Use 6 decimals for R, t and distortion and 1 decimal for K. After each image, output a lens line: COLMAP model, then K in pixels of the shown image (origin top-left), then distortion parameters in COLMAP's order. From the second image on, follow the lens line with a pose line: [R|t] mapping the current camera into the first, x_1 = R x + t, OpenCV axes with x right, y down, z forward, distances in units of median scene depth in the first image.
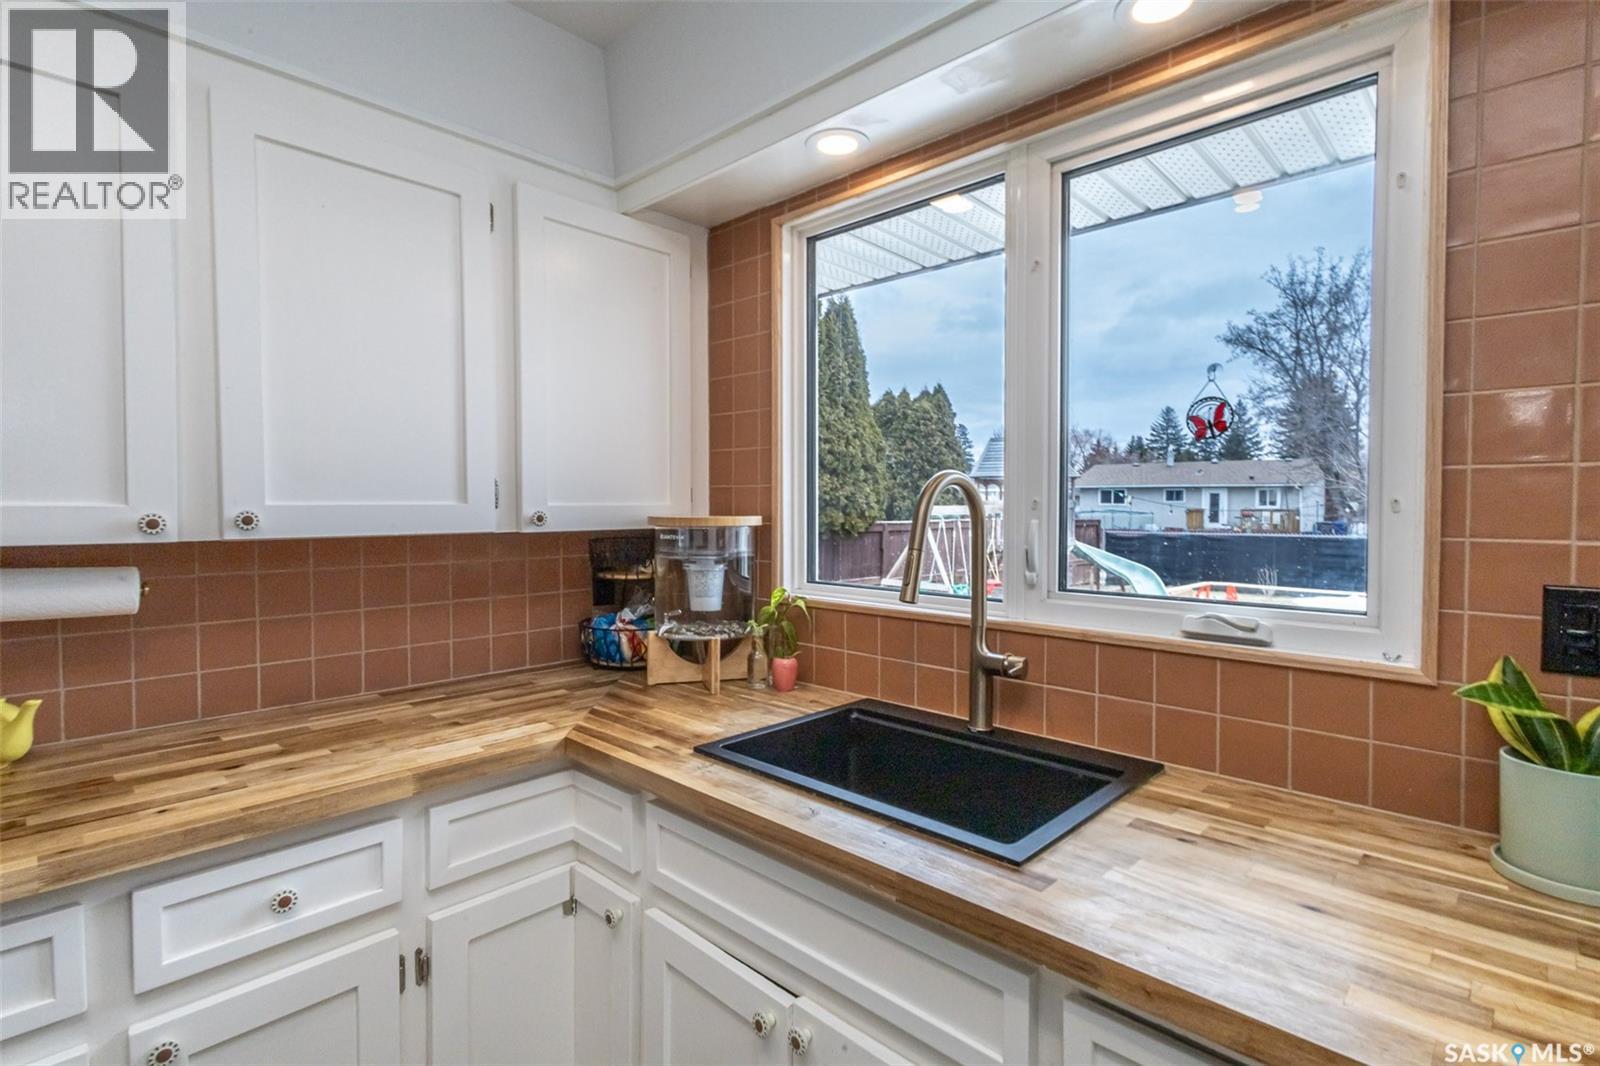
lens RADIAL K [[756.5, 0, 819.4], [0, 756.5, 533.5], [0, 0, 1]] dist [0.002533, 0.000420]
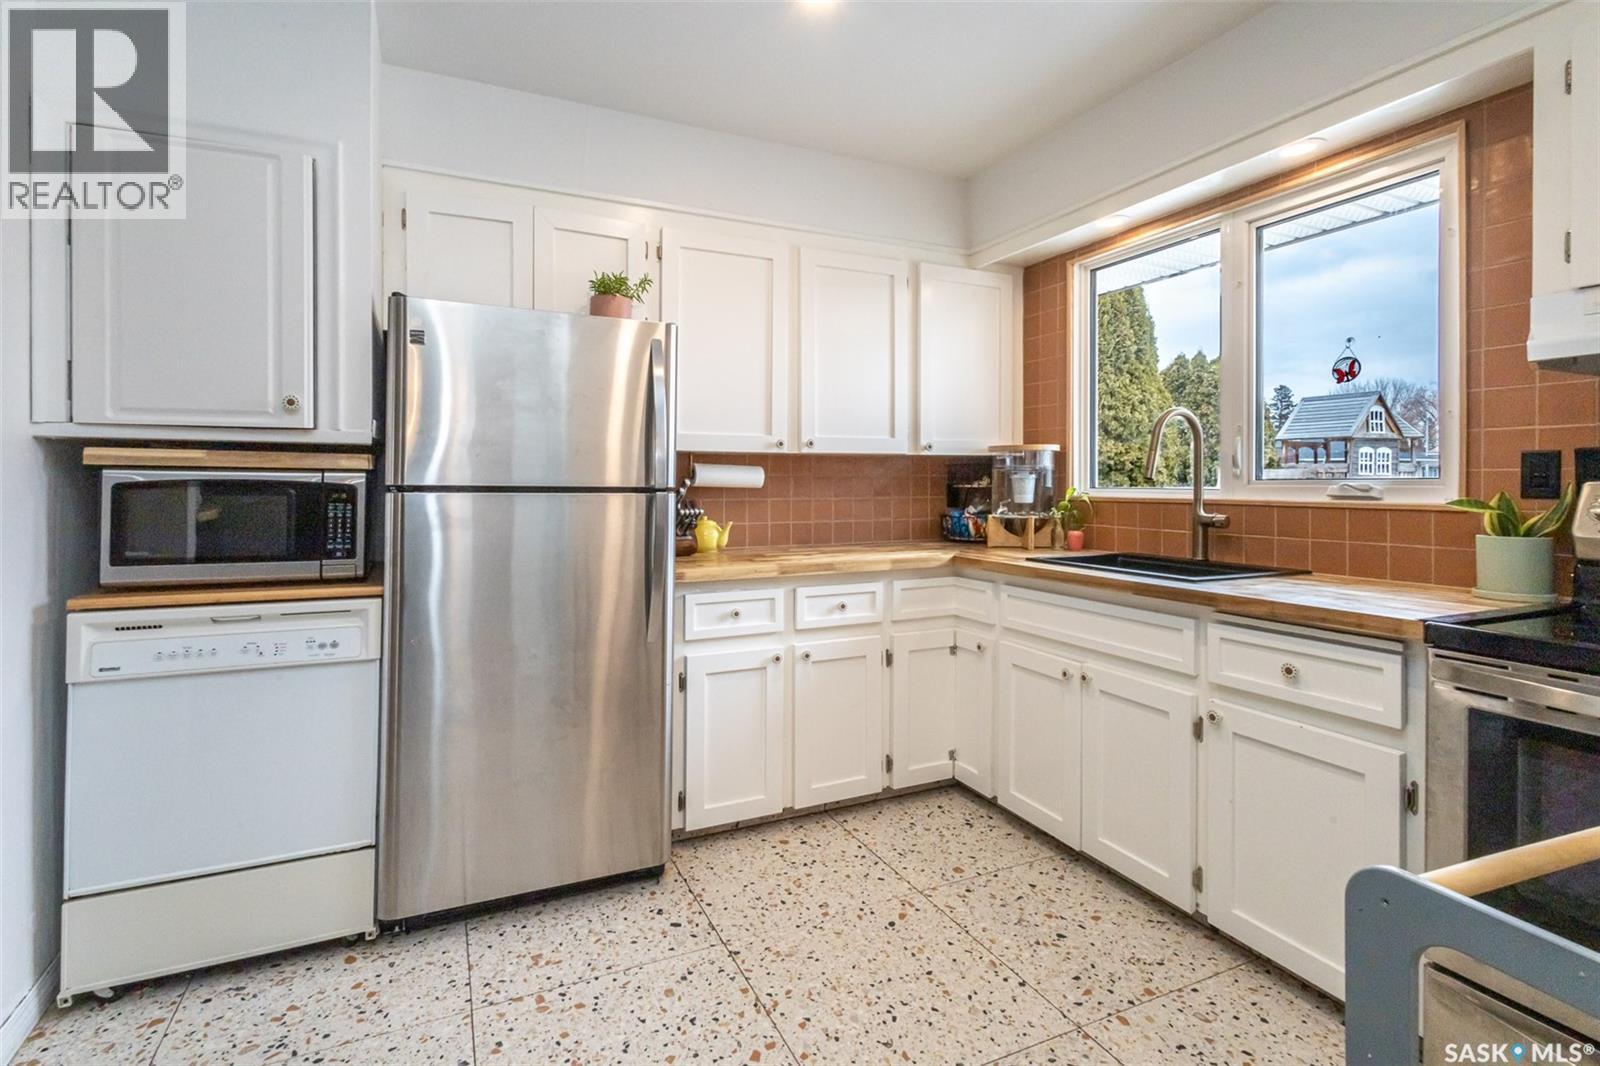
lens RADIAL K [[756.2, 0, 792.5], [0, 756.2, 489.8], [0, 0, 1]] dist [0.001355, 0.000392]
pose [[0.924381, 0.001388, -0.381469, 0.012291], [-0.011295, 0.999654, -0.023735, 0.118261], [0.381304, 0.026249, 0.924077, -0.716478]]
